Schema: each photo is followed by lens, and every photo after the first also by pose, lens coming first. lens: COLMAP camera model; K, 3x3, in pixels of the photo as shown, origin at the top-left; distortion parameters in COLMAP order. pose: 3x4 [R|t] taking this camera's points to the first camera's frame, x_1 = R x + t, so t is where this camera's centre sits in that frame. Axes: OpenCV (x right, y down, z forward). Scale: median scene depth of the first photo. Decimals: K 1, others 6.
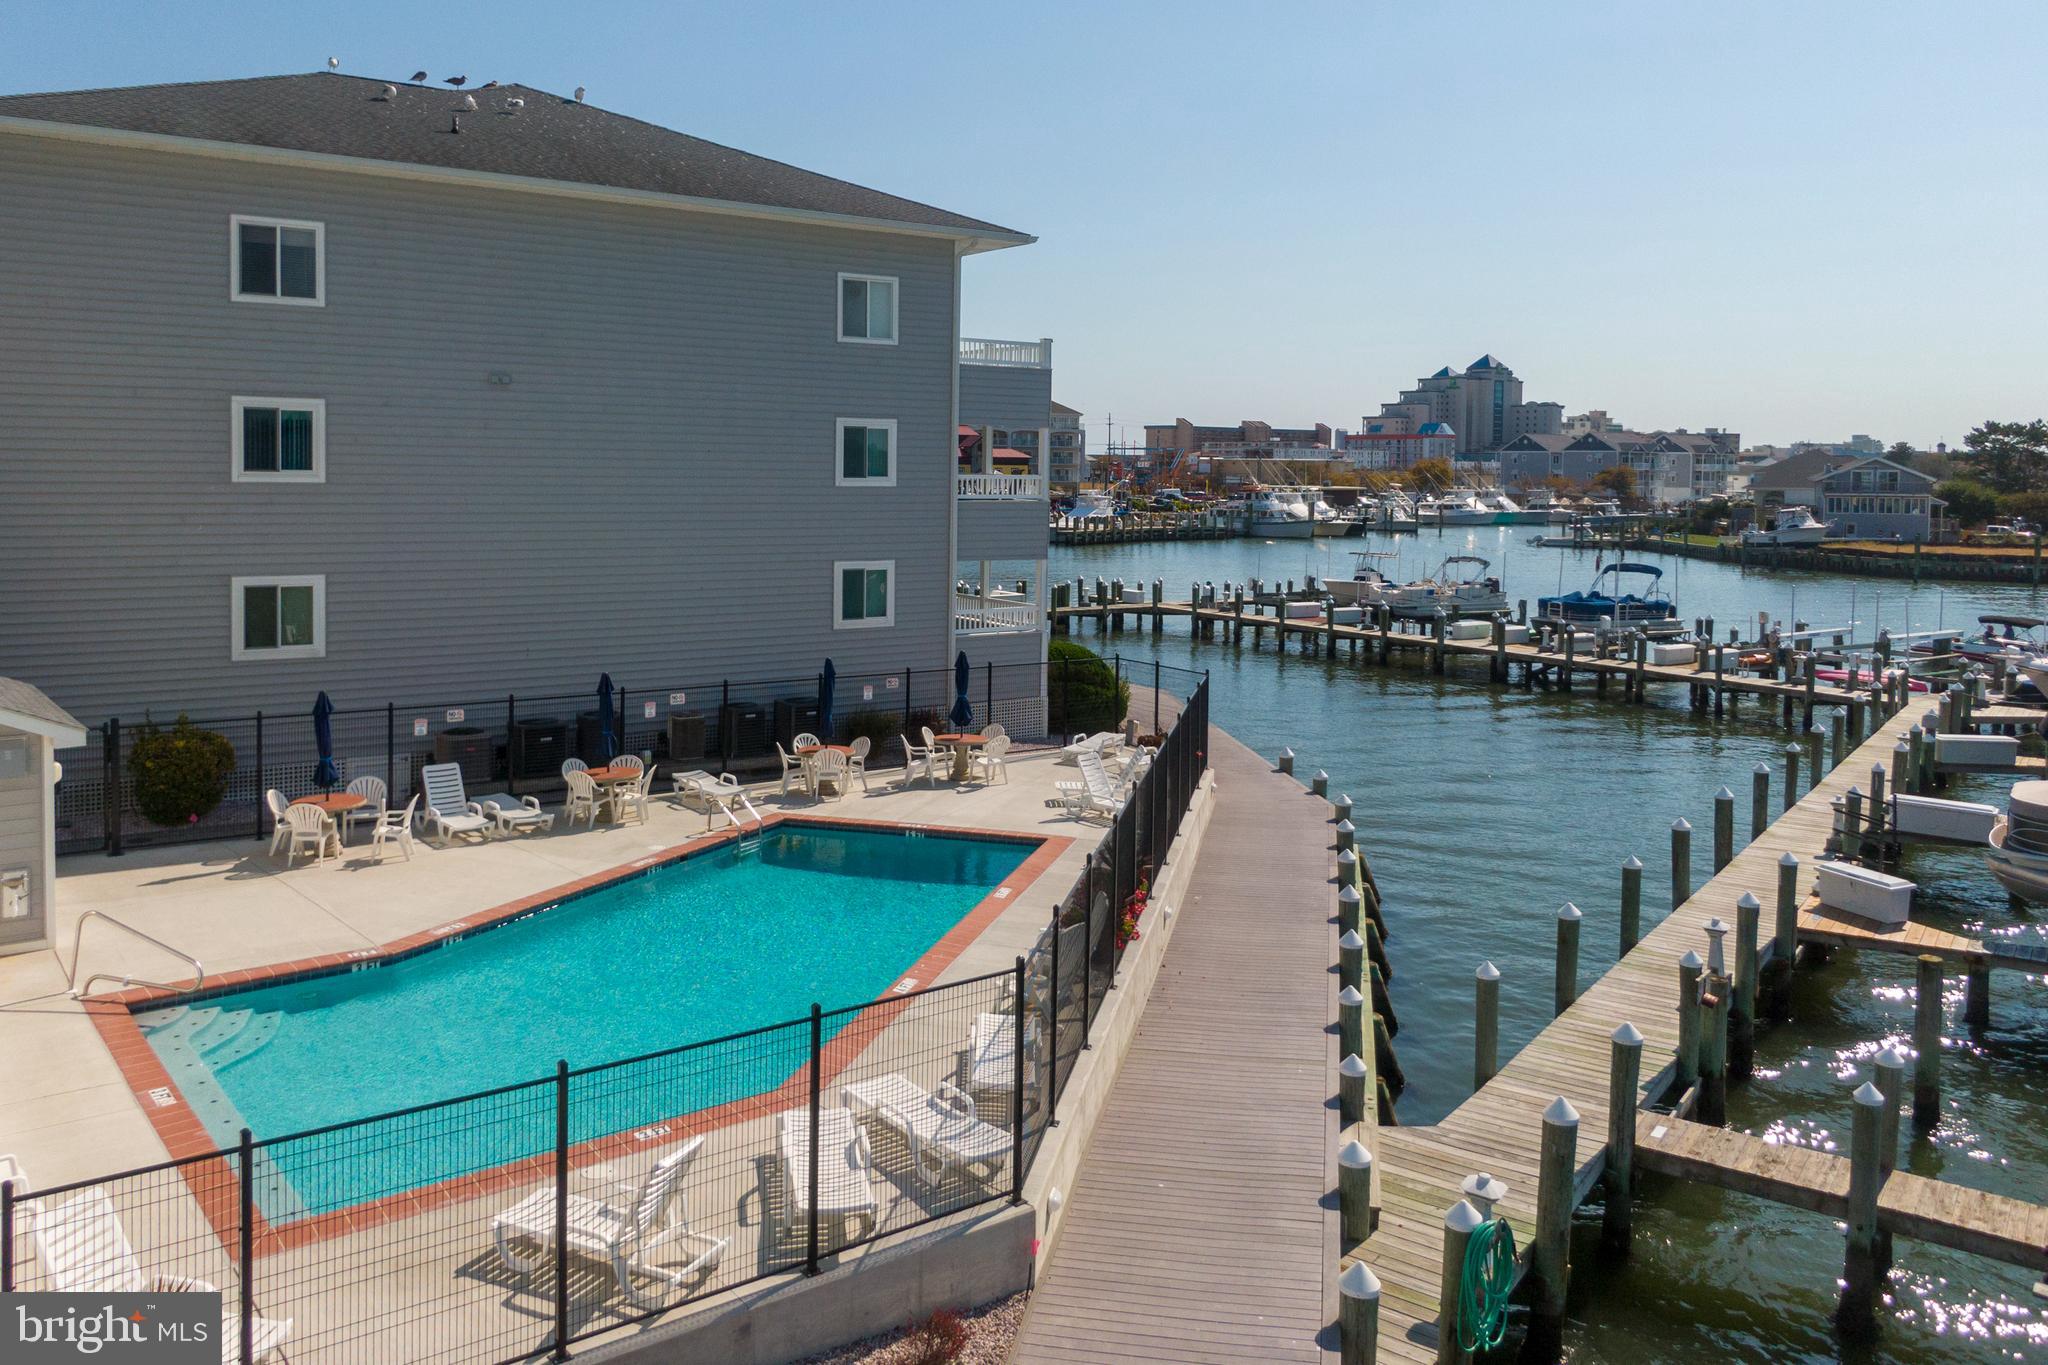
lens RADIAL K [[1722.7, 0, 1024.0], [0, 1722.7, 682.5], [0, 0, 1]] dist [0.113818, -0.149726]
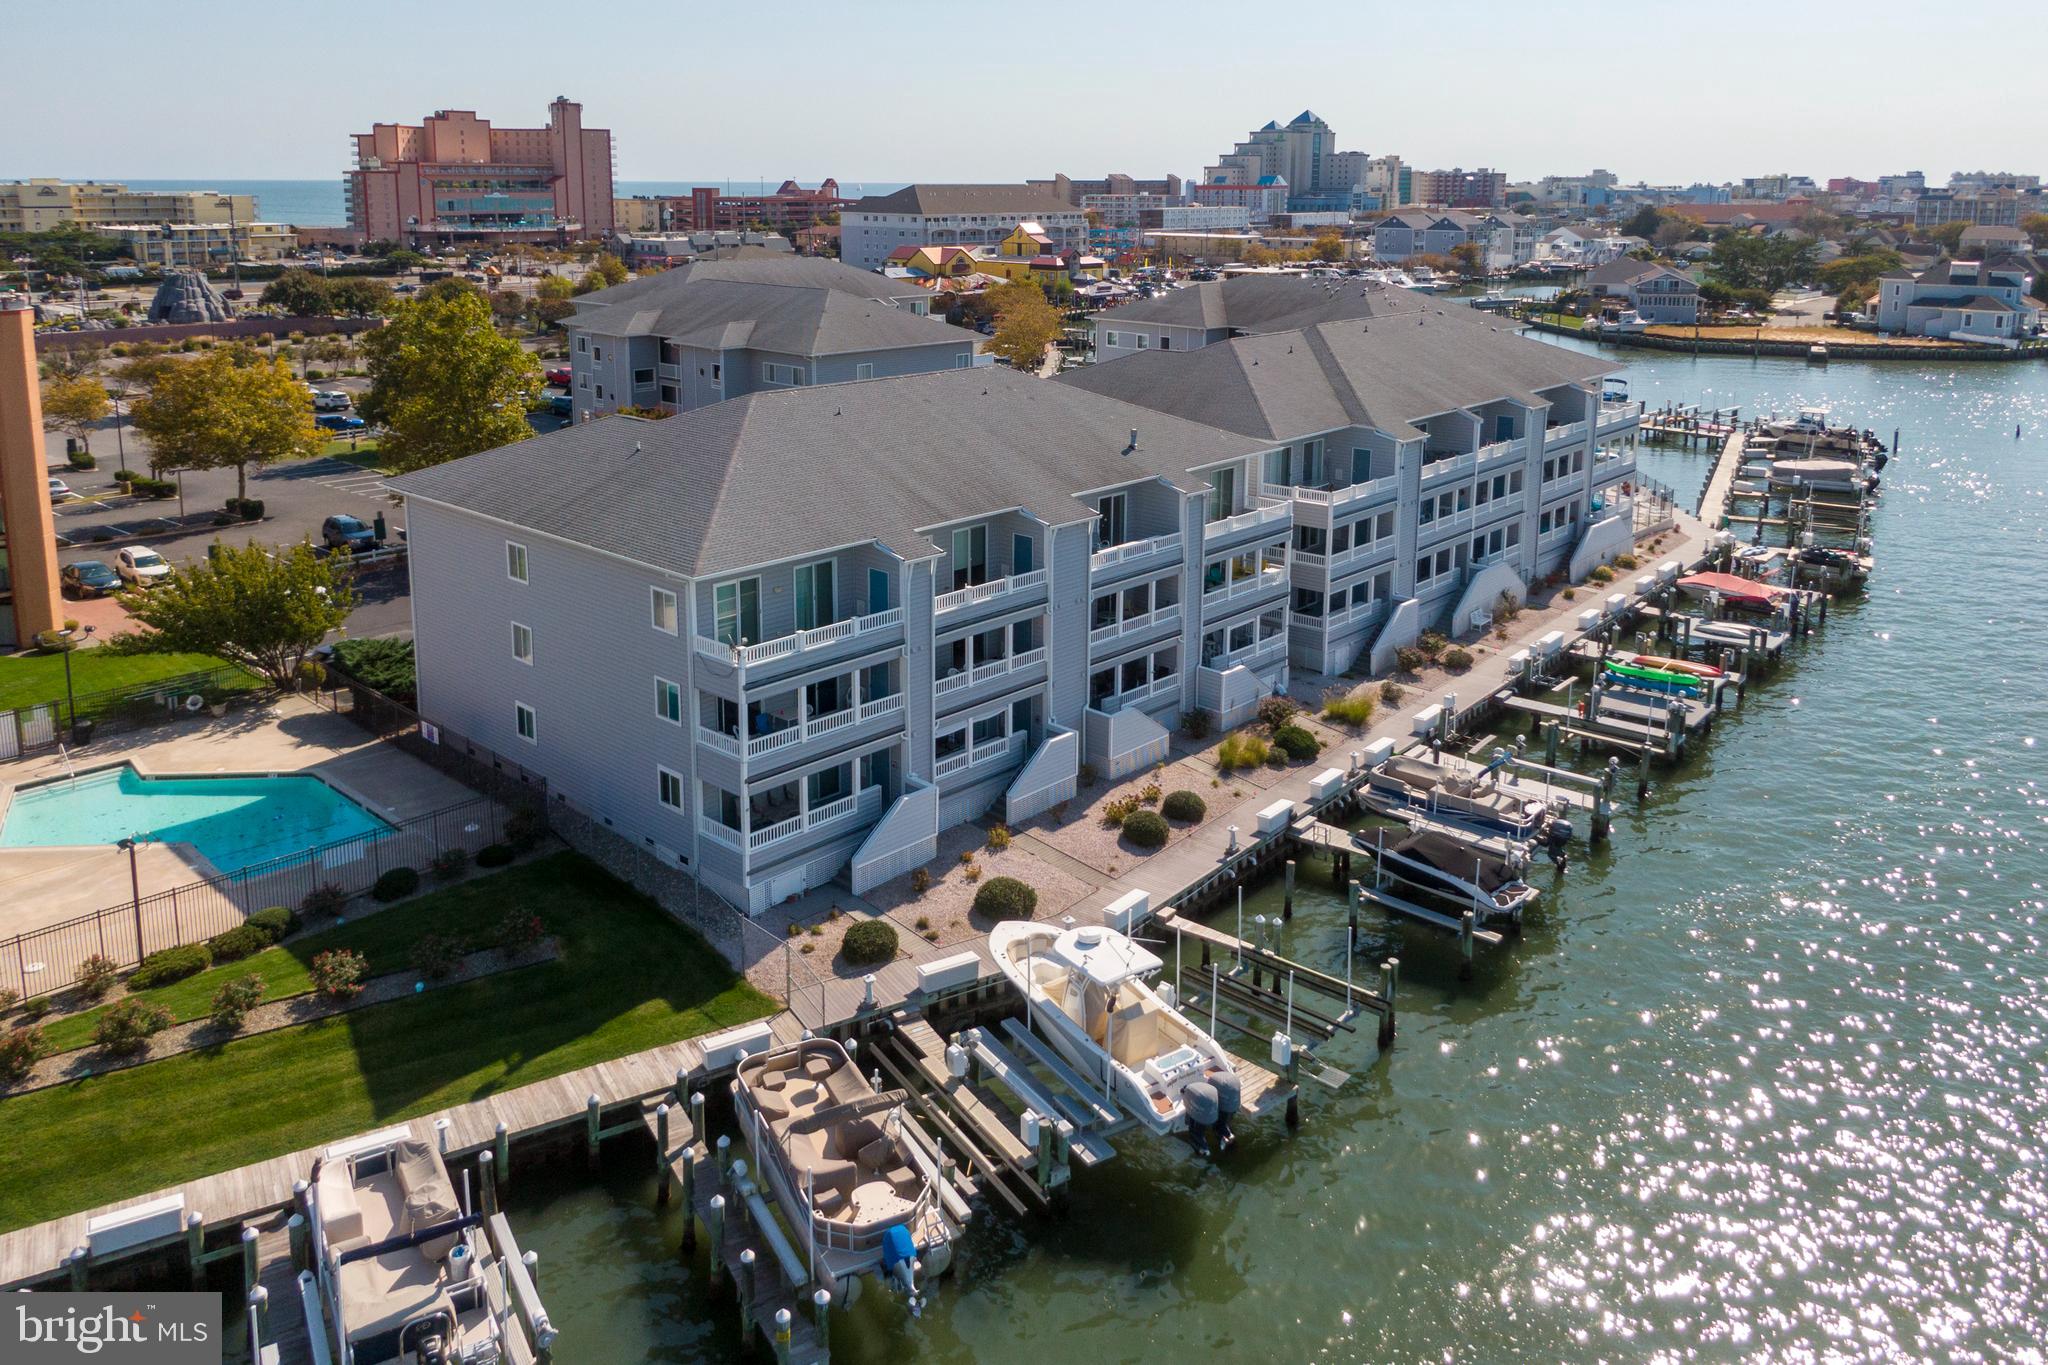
lens RADIAL K [[1722.7, 0, 1024.0], [0, 1722.7, 682.5], [0, 0, 1]] dist [0.113818, -0.149726]
pose [[0.988260, -0.058080, 0.141314, -0.113680], [0.034200, 0.985551, 0.165888, -0.011042], [-0.148907, -0.159108, 0.975967, -0.181048]]
